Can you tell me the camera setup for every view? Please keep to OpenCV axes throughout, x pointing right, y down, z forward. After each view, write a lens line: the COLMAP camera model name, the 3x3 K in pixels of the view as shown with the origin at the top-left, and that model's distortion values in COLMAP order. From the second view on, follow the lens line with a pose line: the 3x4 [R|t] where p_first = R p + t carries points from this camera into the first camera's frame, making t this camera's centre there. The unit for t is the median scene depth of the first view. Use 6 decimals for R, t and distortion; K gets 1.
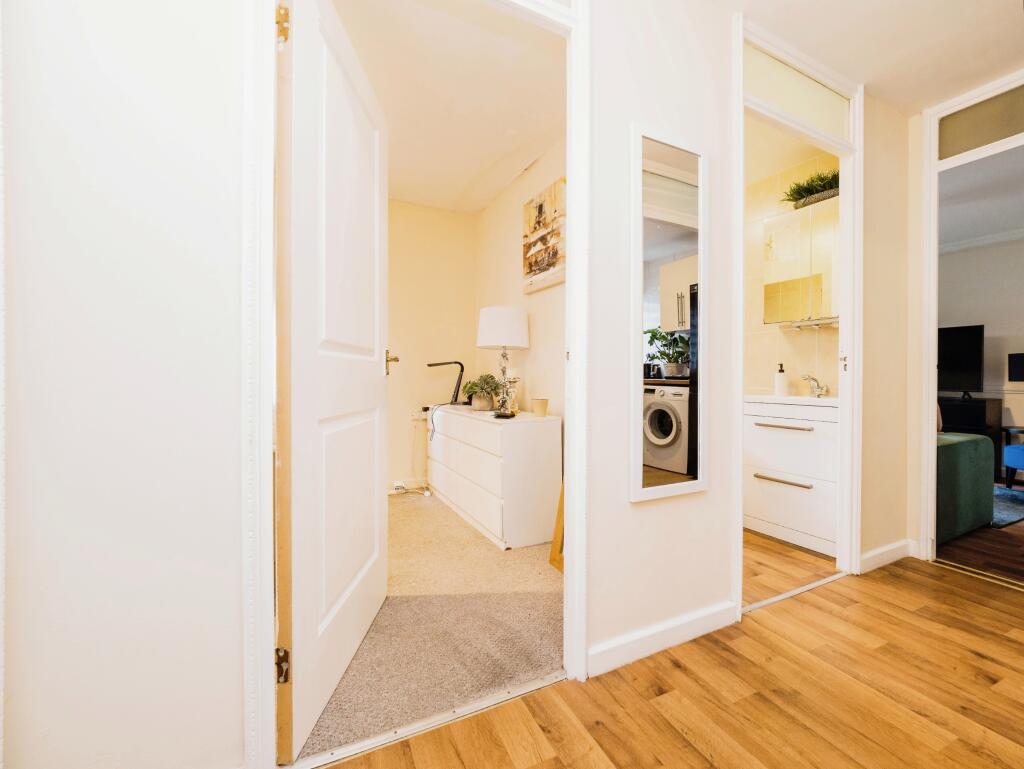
lens RADIAL K [[429.2, 0, 516.5], [0, 429.2, 387.7], [0, 0, 1]] dist [0.000427, -0.000731]
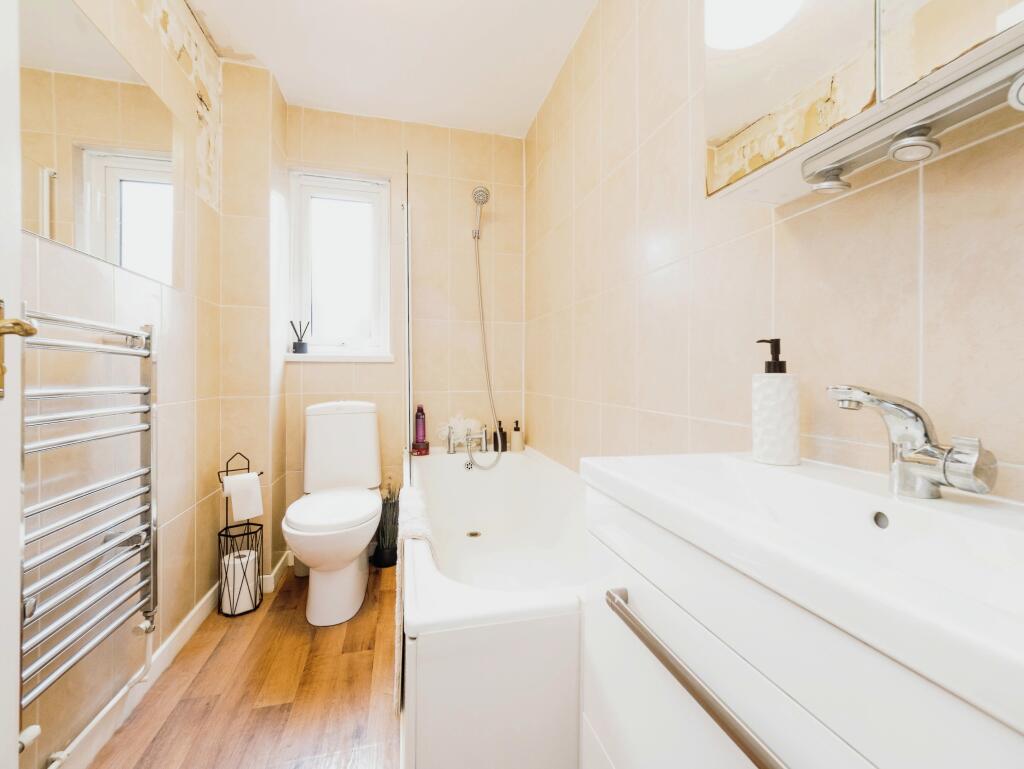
lens RADIAL K [[429.2, 0, 510.5], [0, 429.2, 381.2], [0, 0, 1]] dist [0.000427, -0.000731]
pose [[0.978915, -0.000565, -0.204265, 0.534726], [-0.001486, 0.999950, -0.009885, -0.028194], [0.204261, 0.009980, 0.978866, 0.739660]]
